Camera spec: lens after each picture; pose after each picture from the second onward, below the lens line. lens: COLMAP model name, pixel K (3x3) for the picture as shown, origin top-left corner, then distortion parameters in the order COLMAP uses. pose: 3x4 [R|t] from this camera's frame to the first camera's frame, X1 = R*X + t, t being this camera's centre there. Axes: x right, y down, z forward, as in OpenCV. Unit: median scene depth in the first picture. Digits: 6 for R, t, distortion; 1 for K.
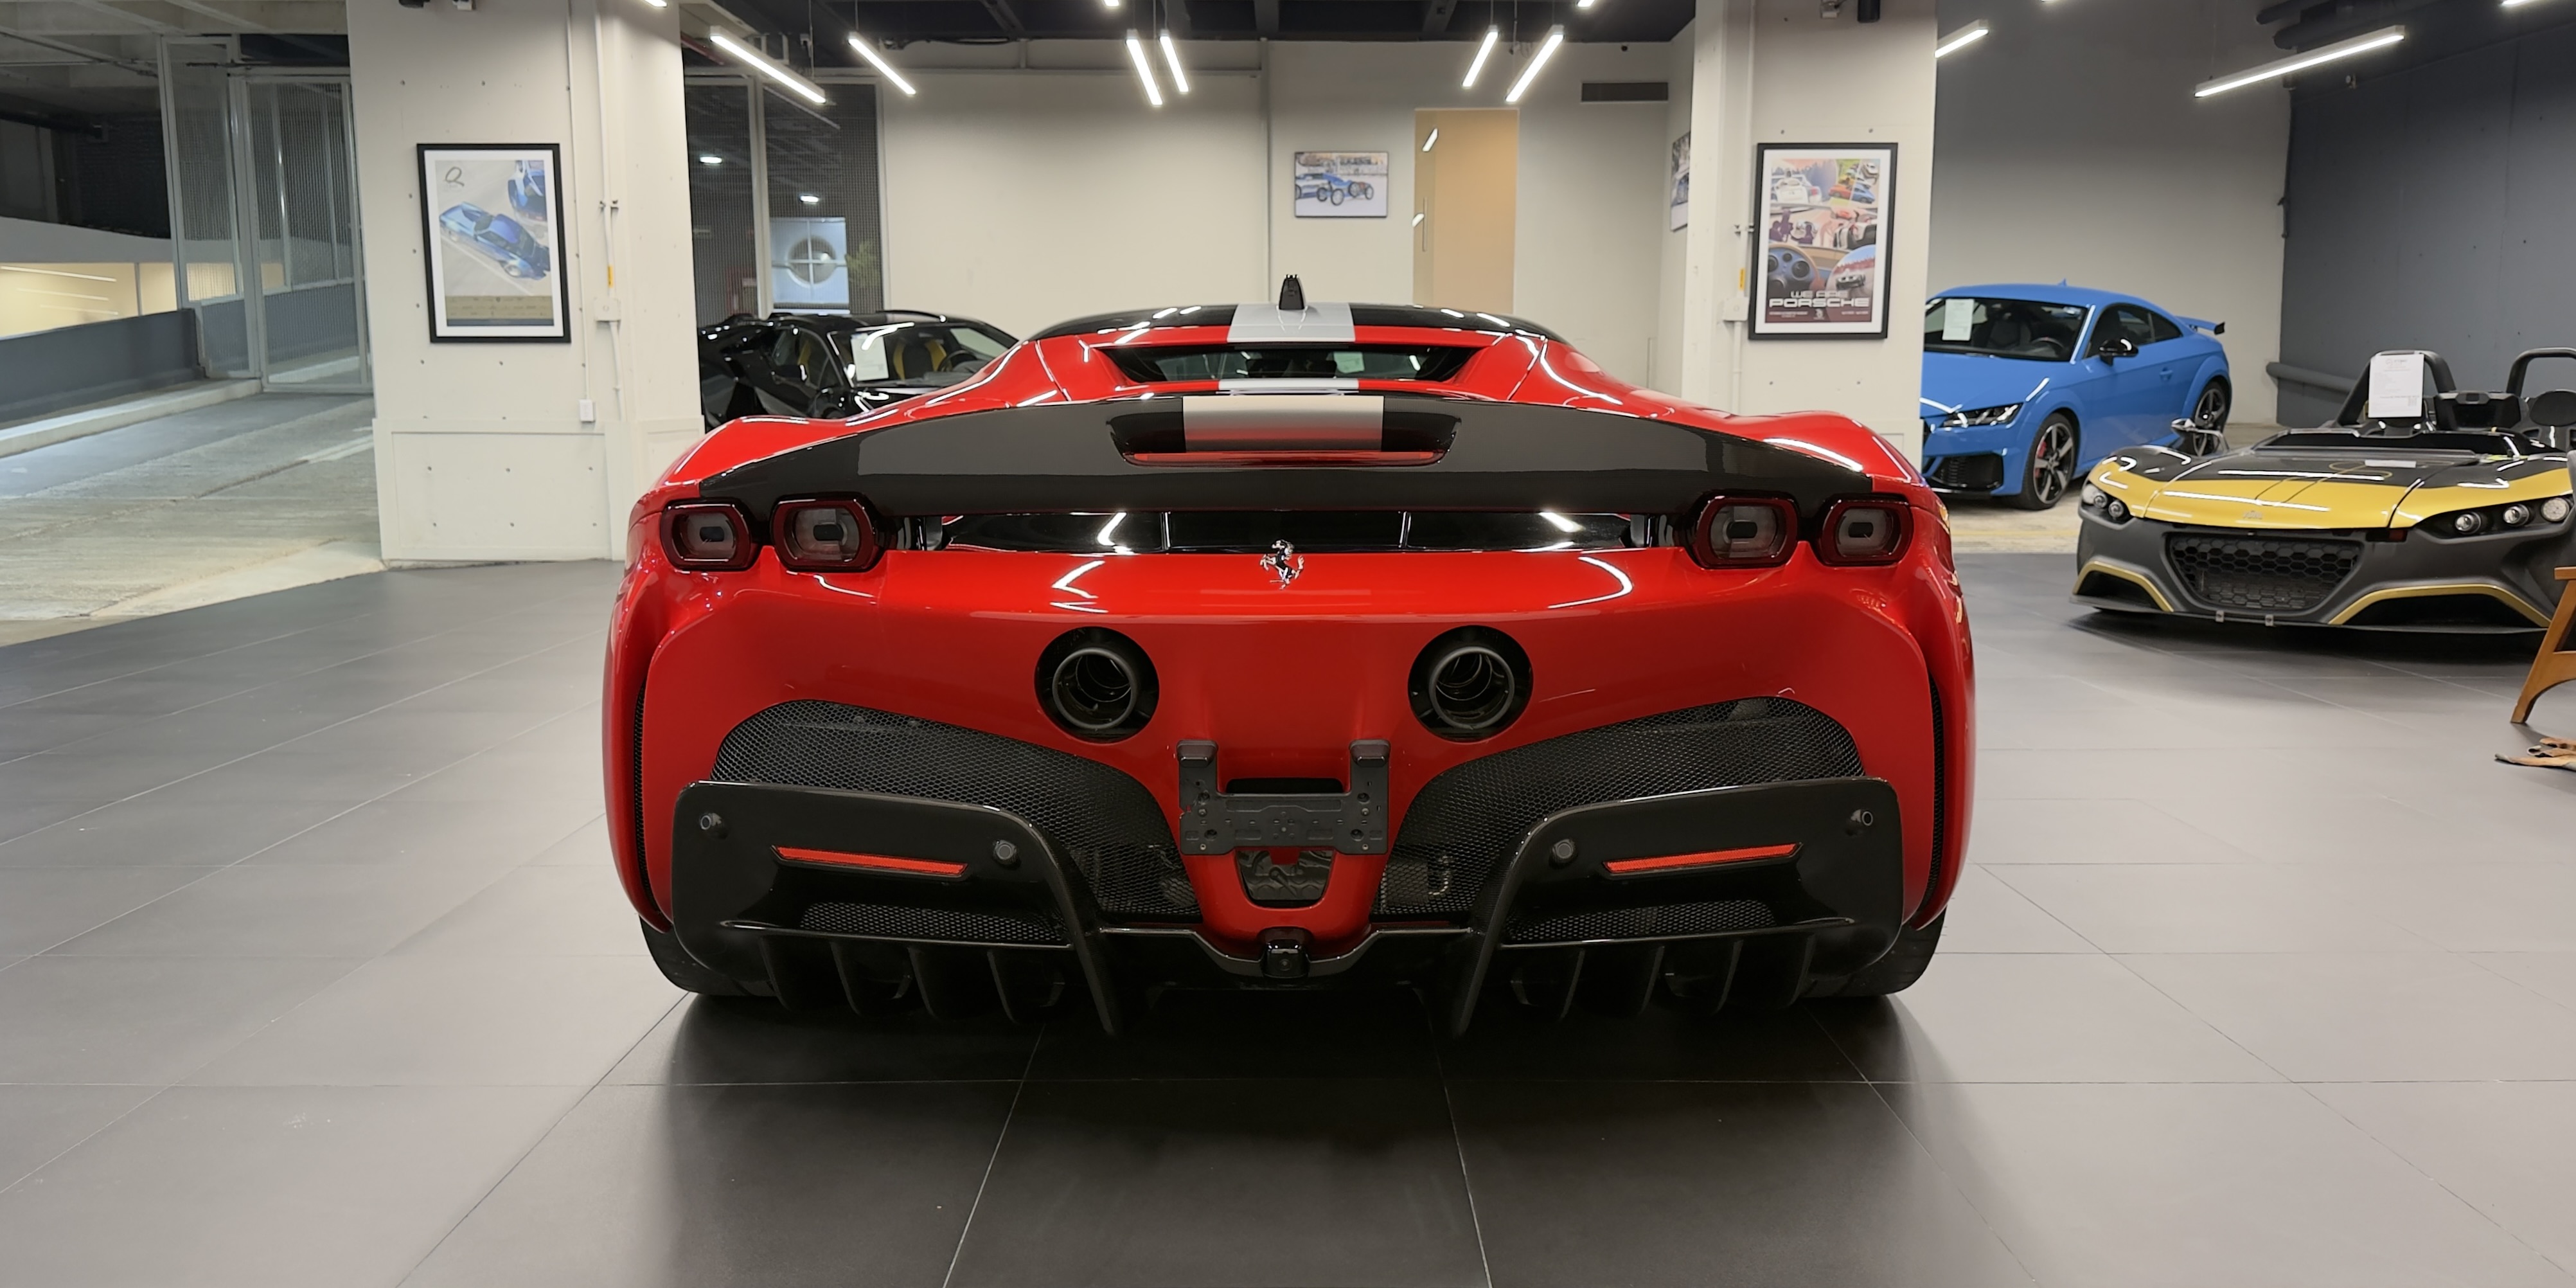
lens RADIAL K [[1833.9, 0, 1290.6], [0, 1833.9, 701.5], [0, 0, 1]] dist [0.078183, -0.109748]
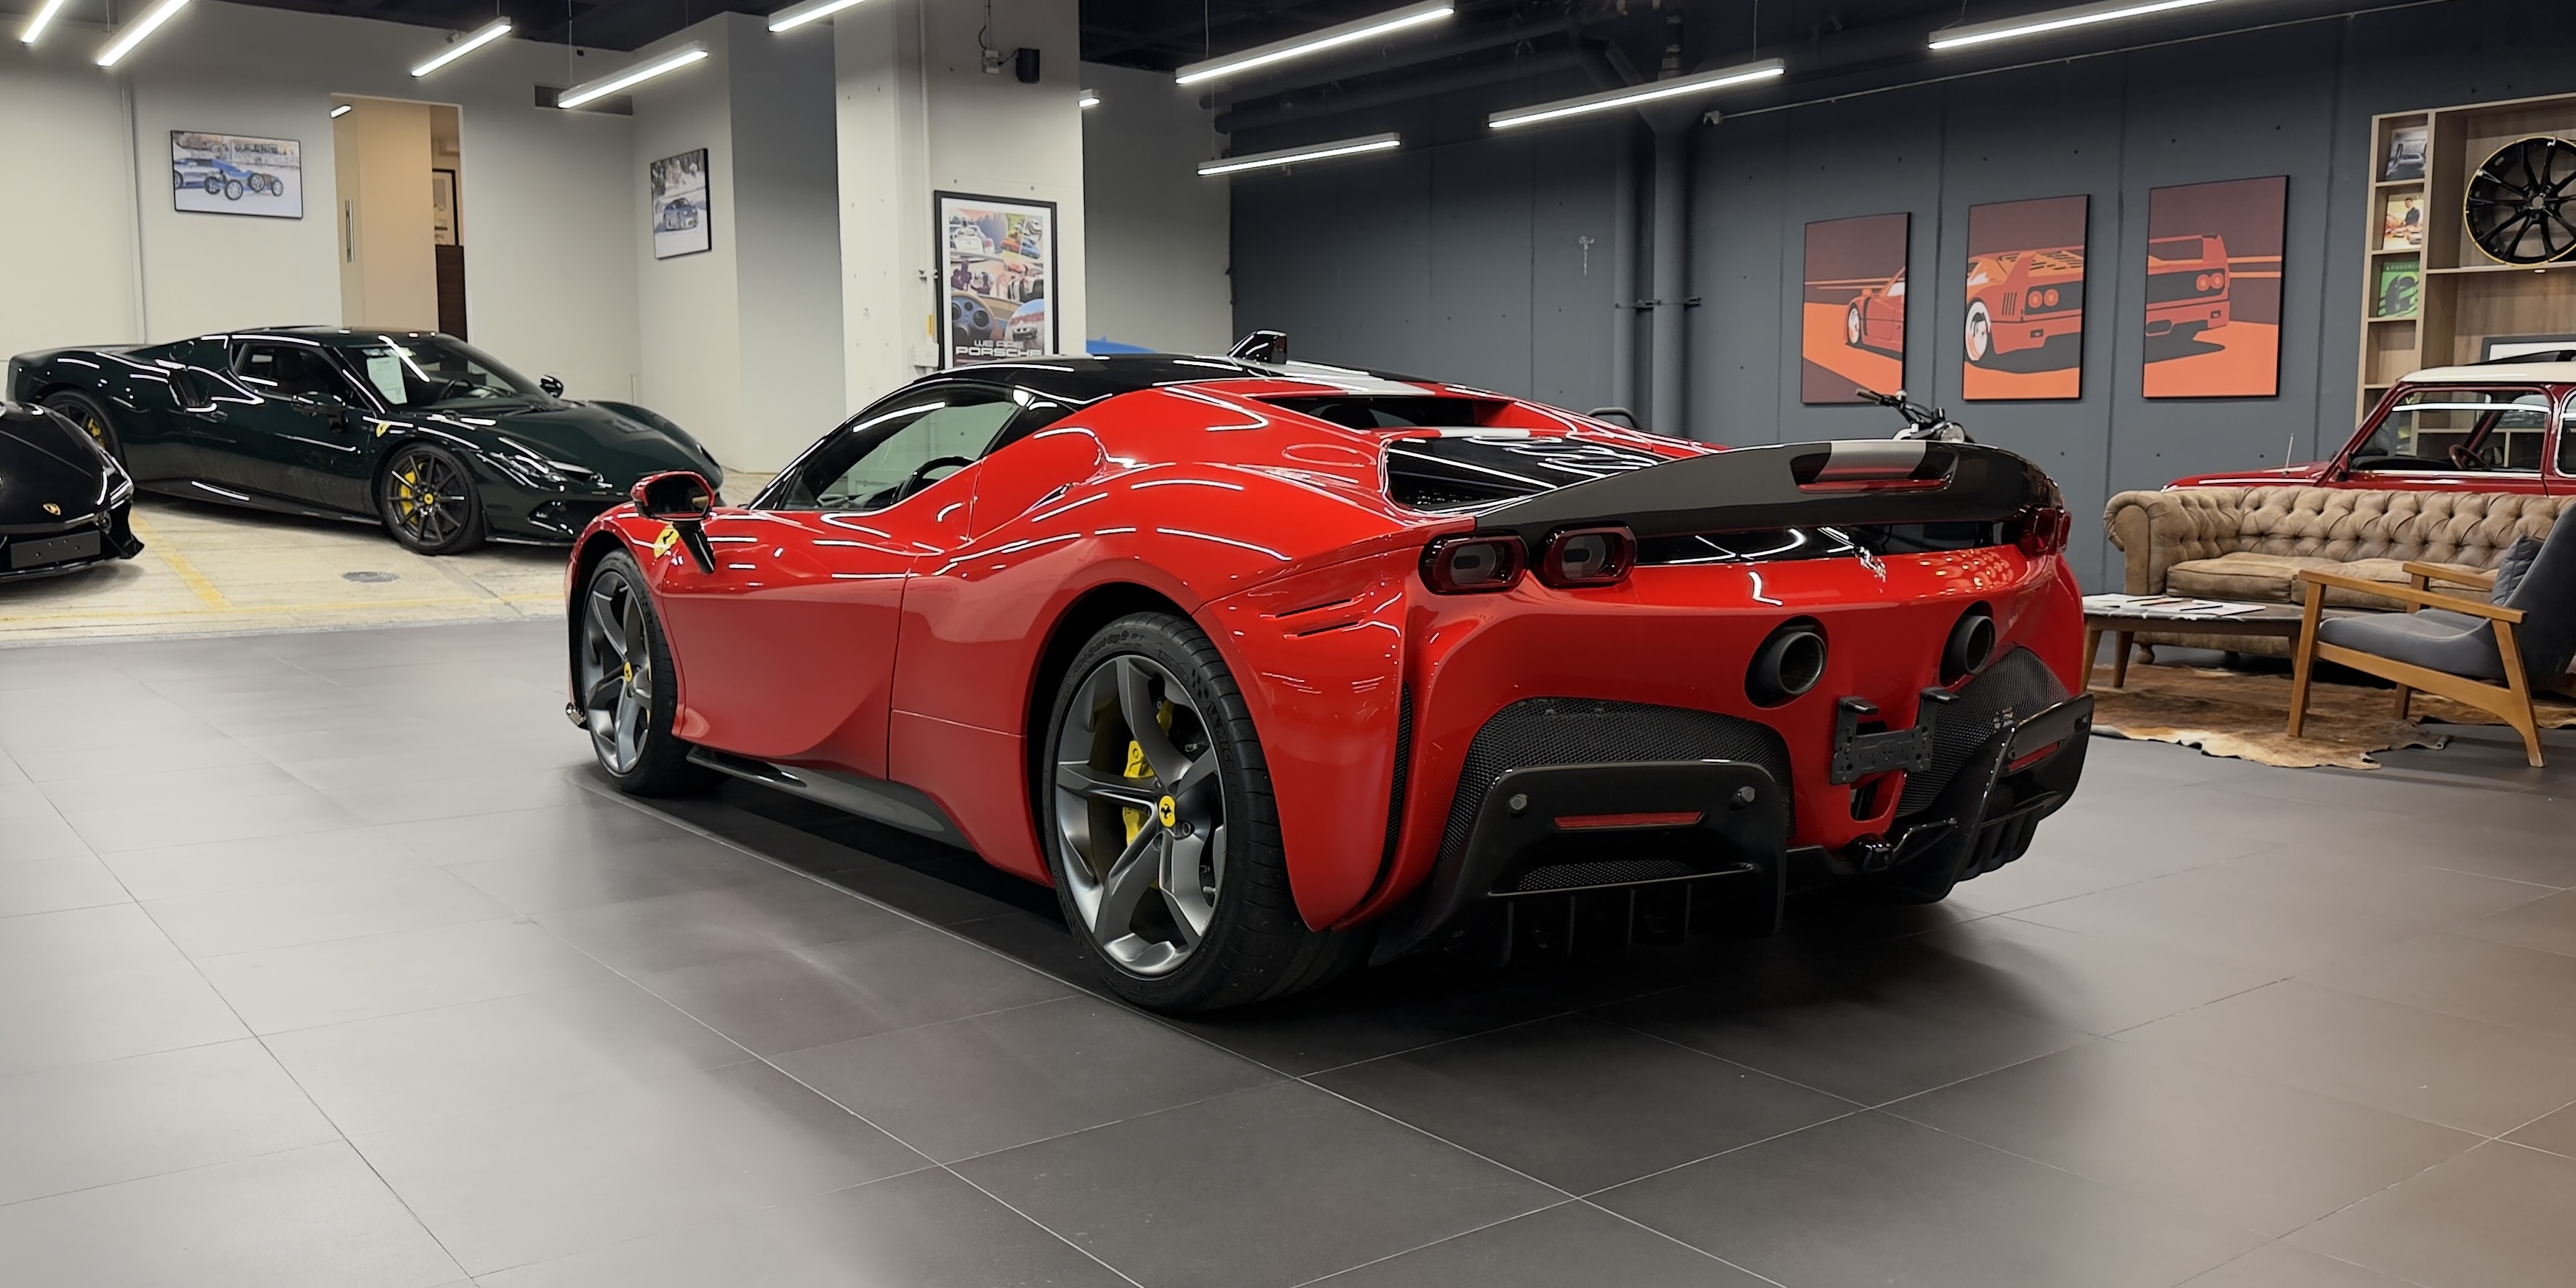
lens RADIAL K [[2035.4, 0, 1305.8], [0, 2035.4, 704.9], [0, 0, 1]] dist [0.121645, -0.167659]
pose [[0.809081, -0.069661, 0.583555, -0.248119], [0.090846, 0.995840, -0.007078, 0.000107], [-0.580634, 0.058740, 0.812043, 0.001456]]
